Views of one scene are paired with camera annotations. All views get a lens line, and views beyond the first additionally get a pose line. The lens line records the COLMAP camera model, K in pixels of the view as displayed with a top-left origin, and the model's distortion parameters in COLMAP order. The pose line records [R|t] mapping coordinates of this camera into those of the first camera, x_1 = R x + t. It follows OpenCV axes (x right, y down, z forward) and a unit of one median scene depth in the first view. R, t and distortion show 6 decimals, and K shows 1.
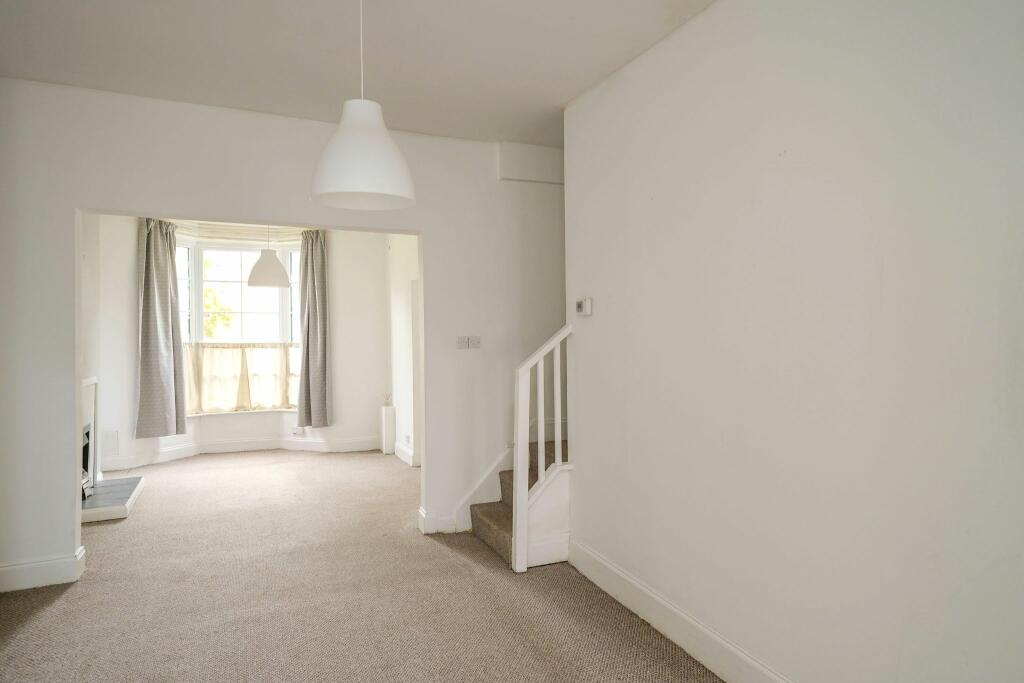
lens RADIAL K [[618.9, 0, 517.2], [0, 618.9, 336.7], [0, 0, 1]] dist [0.013580, 0.000708]
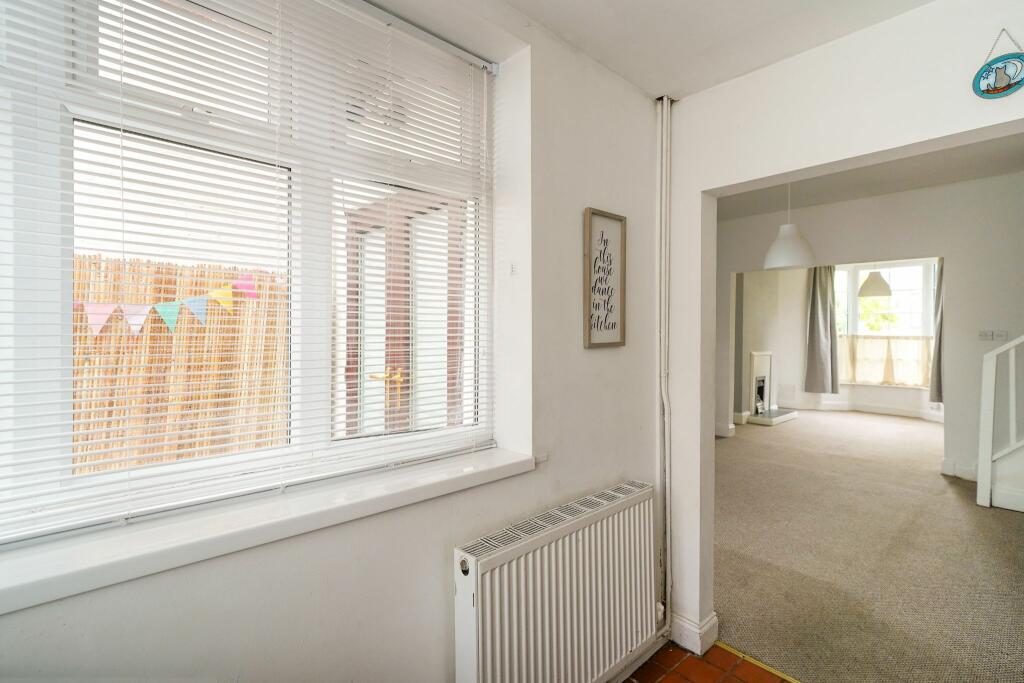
lens RADIAL K [[468.4, 0, 507.7], [0, 468.4, 333.9], [0, 0, 1]] dist [0.003484, 0.000291]
pose [[0.308156, 0.011158, -0.951270, 0.295982], [-0.010534, 0.999910, 0.008316, 0.007086], [0.951277, 0.007458, 0.308246, -0.124961]]
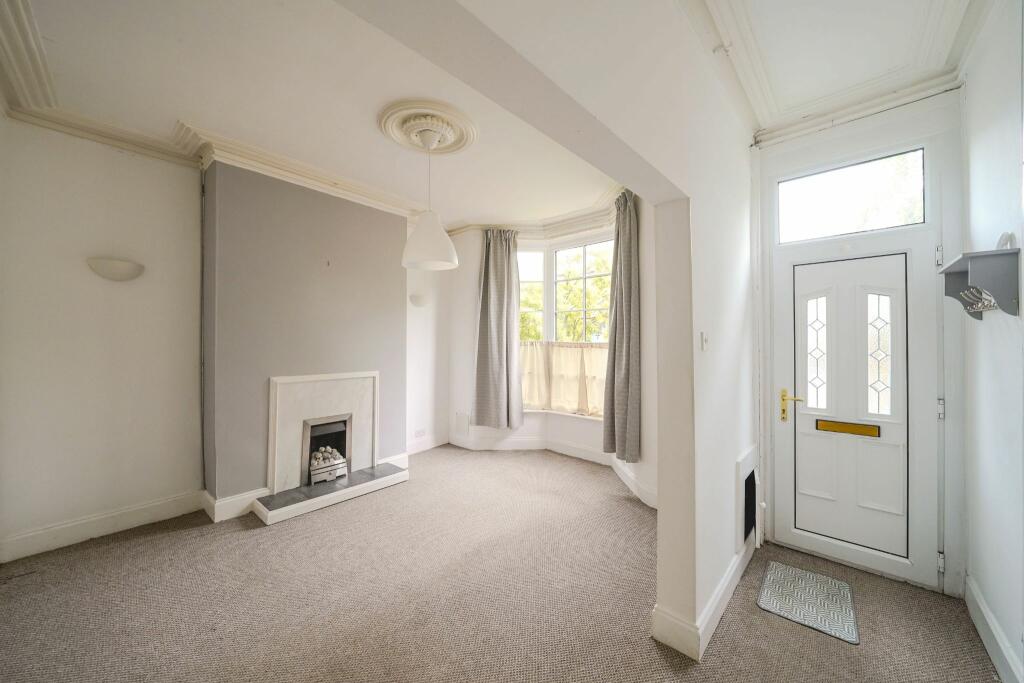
lens RADIAL K [[360.9, 0, 519.0], [0, 360.9, 337.0], [0, 0, 1]] dist [-0.012717, 0.000062]
pose [[0.407037, 0.002091, -0.913409, 0.018548], [-0.000874, 0.999998, 0.001900, 0.000909], [0.913411, 0.000025, 0.407038, 0.716308]]
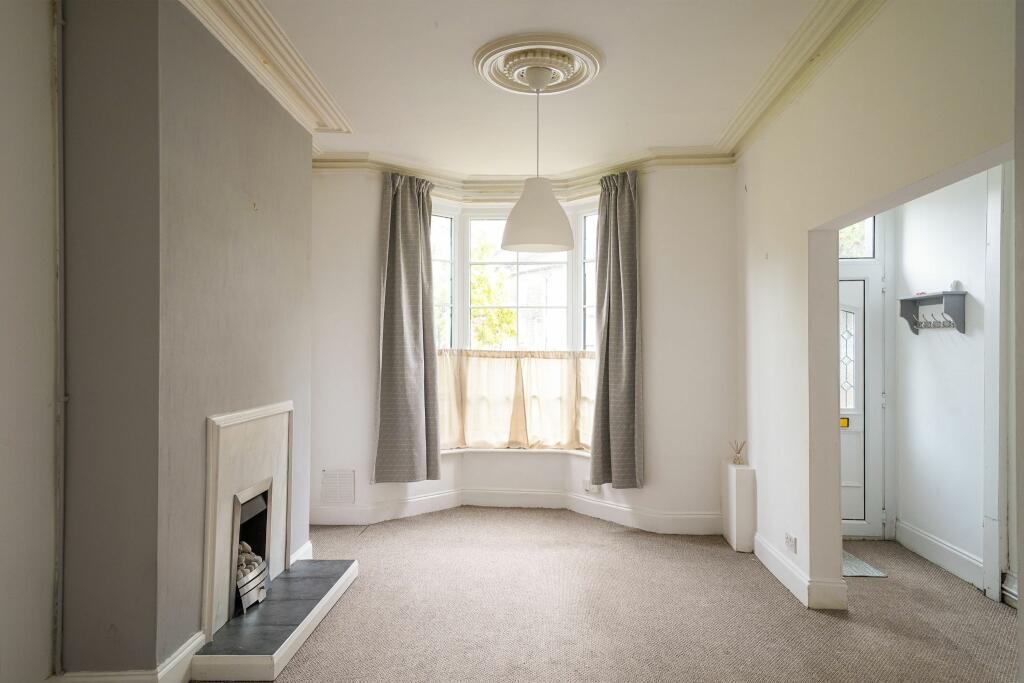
lens RADIAL K [[618.9, 0, 507.2], [0, 618.9, 346.6], [0, 0, 1]] dist [0.013580, 0.000708]
pose [[0.882904, 0.011907, -0.469403, -0.132111], [-0.010588, 0.999929, 0.005449, 0.001854], [0.469435, 0.000159, 0.882967, 0.396441]]
